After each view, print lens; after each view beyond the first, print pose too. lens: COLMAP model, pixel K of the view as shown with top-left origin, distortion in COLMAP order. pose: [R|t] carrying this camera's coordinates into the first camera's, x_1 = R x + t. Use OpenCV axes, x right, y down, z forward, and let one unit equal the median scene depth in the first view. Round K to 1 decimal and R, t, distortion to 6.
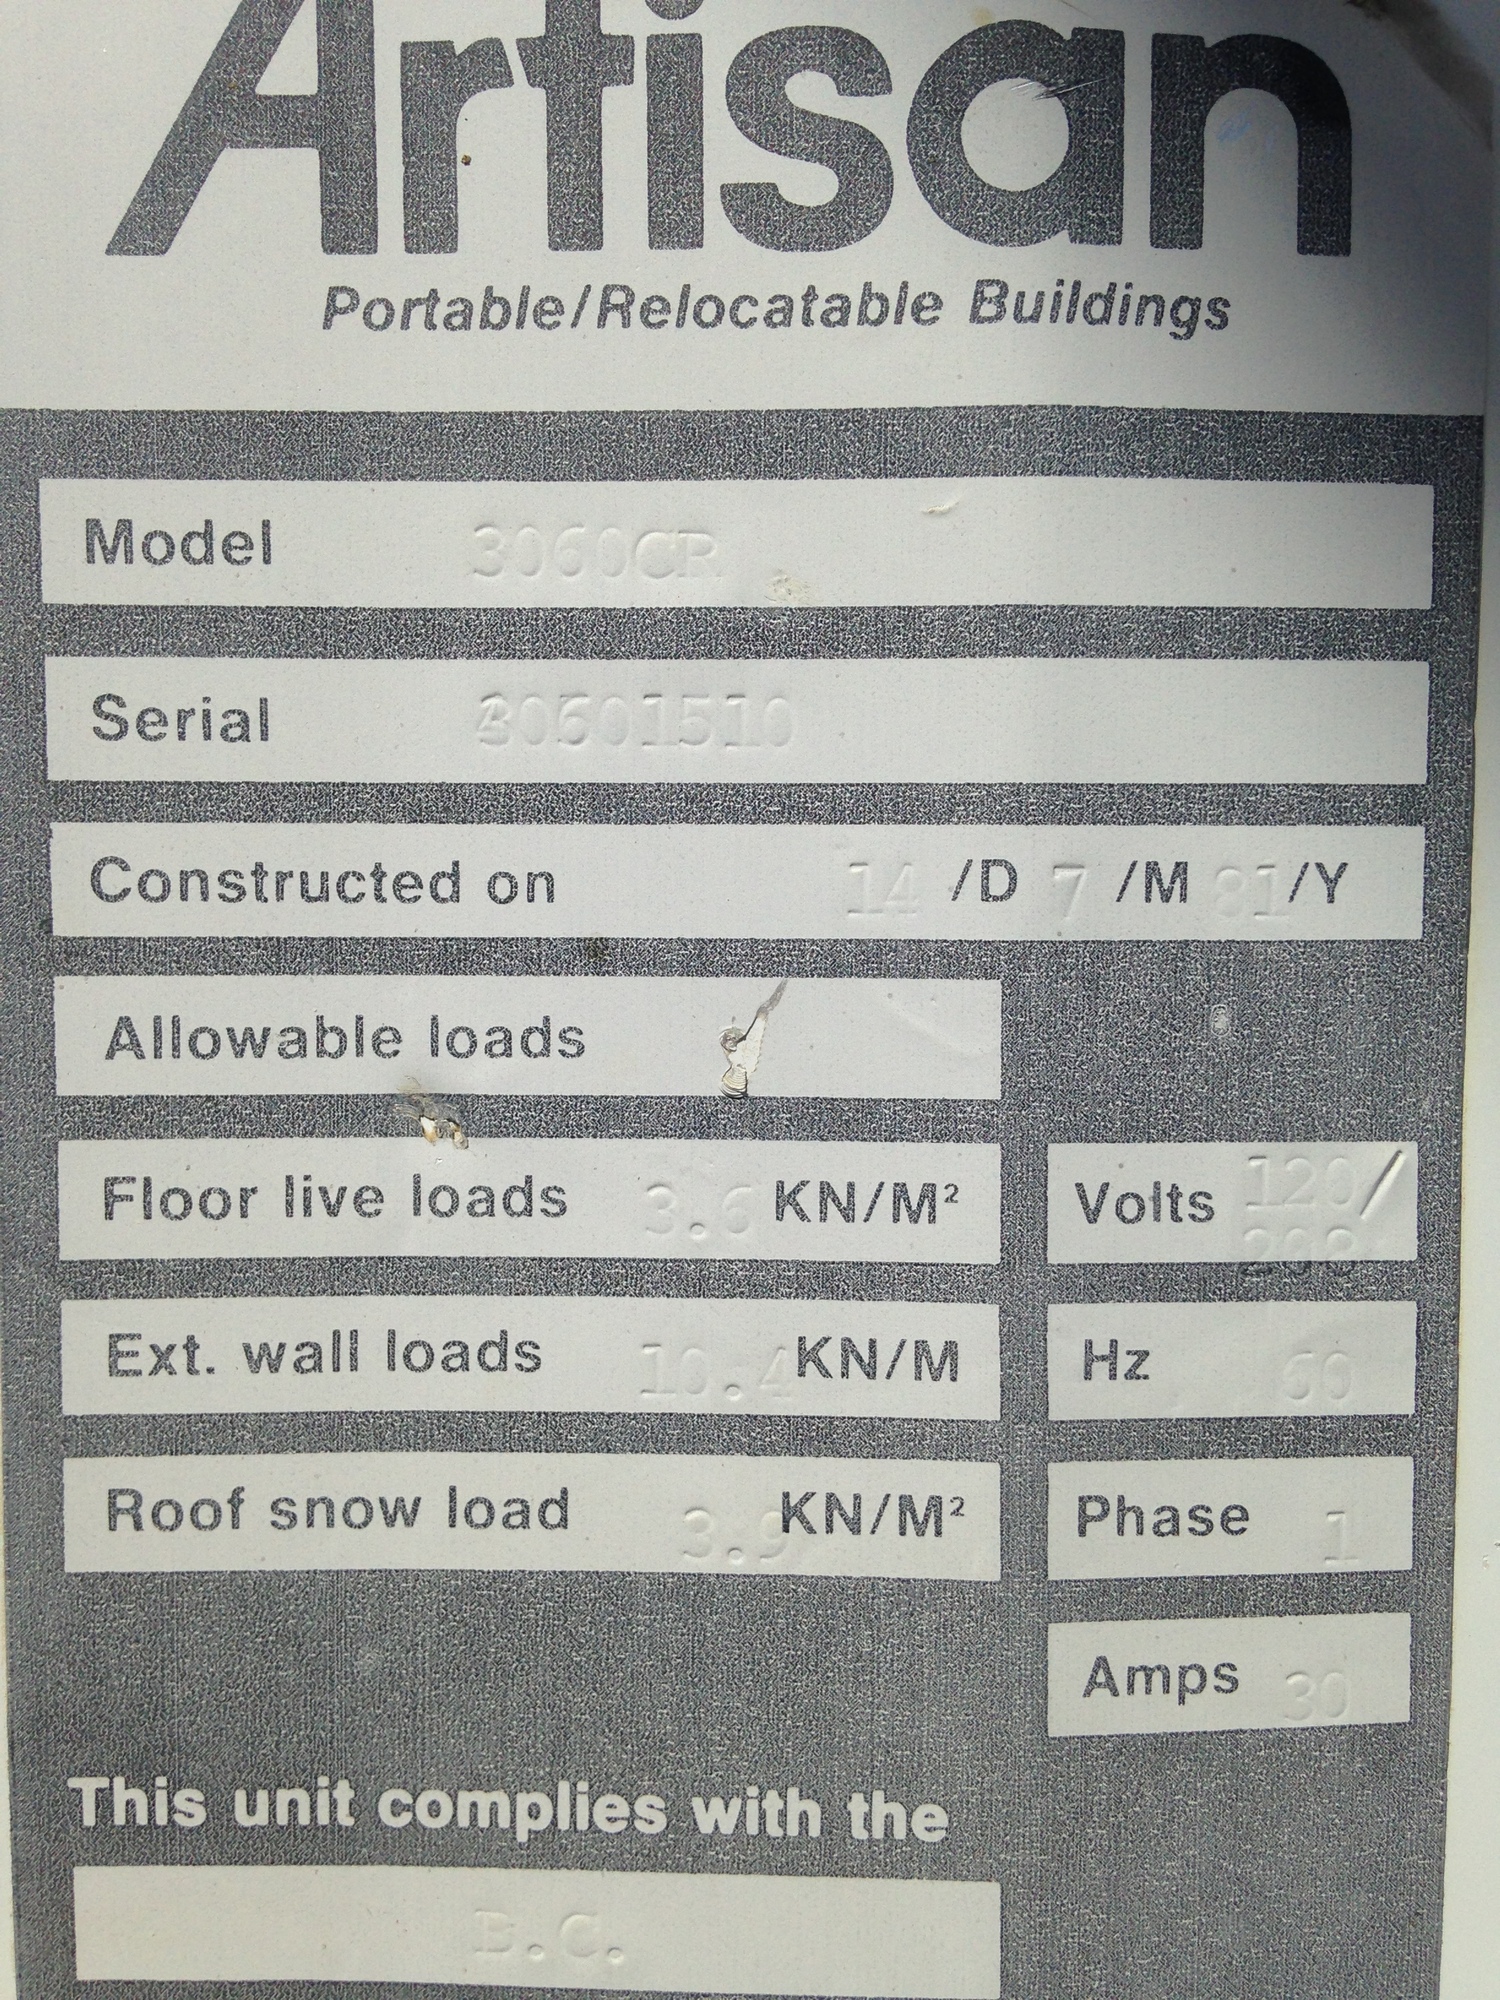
lens RADIAL K [[1918.4, 0, 758.1], [0, 1918.4, 989.4], [0, 0, 1]] dist [0.137935, 0.000000]
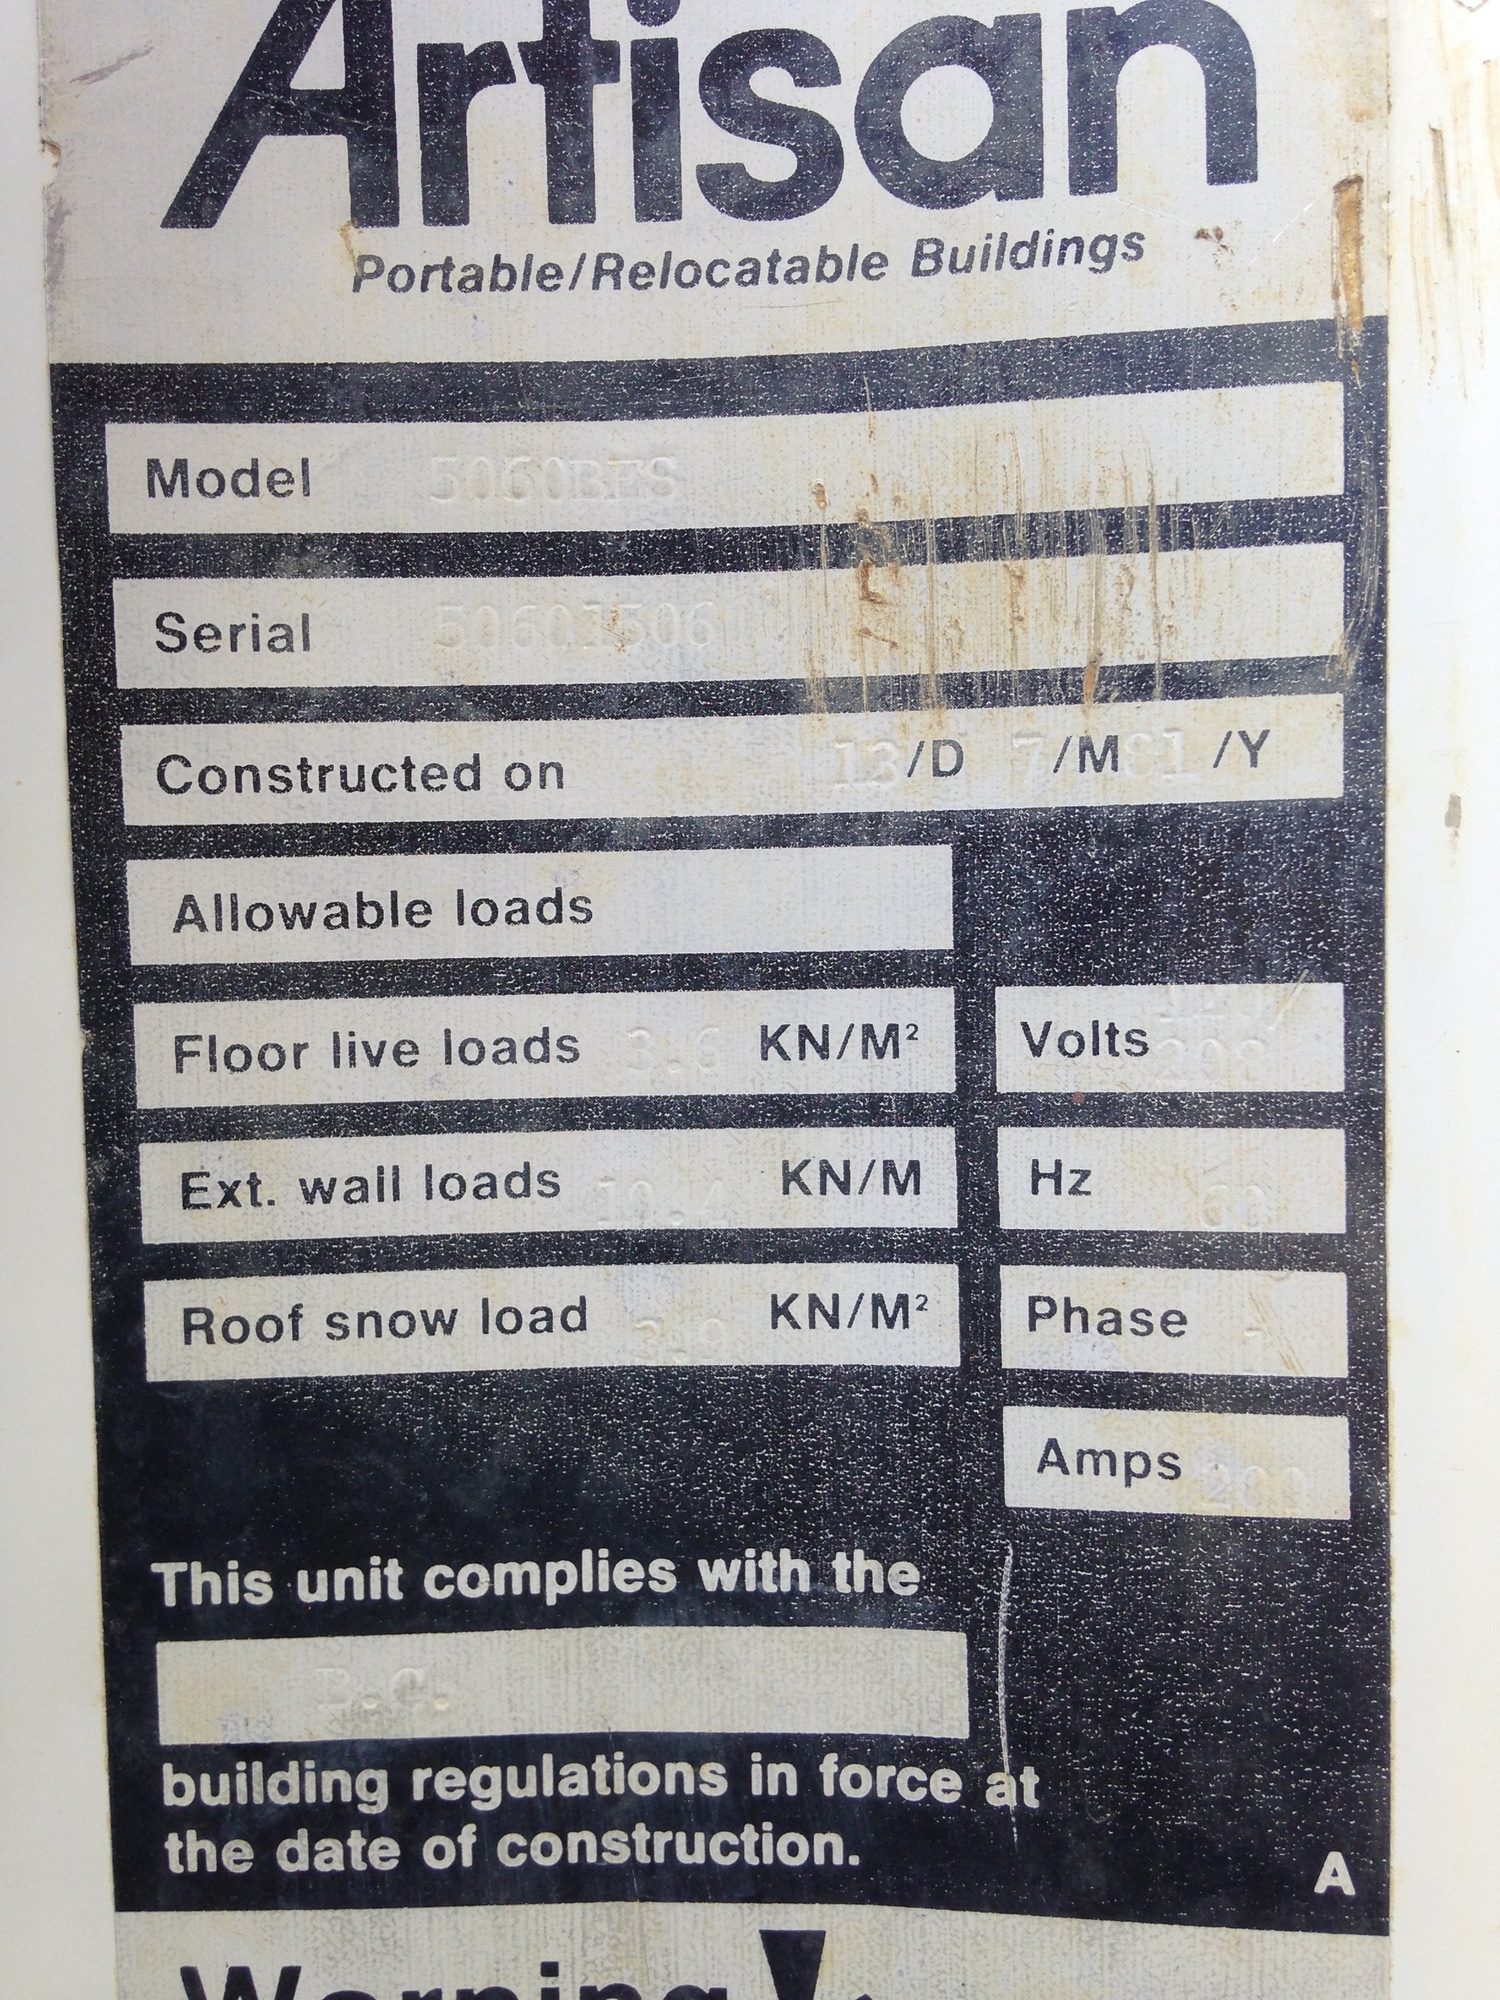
lens RADIAL K [[1918.4, 0, 748.7], [0, 1918.4, 1003.3], [0, 0, 1]] dist [0.137935, 0.000000]
pose [[0.999623, -0.025689, 0.009718, -0.008374], [0.024915, 0.997039, 0.072752, 0.002355], [-0.011558, -0.072483, 0.997303, -0.144137]]
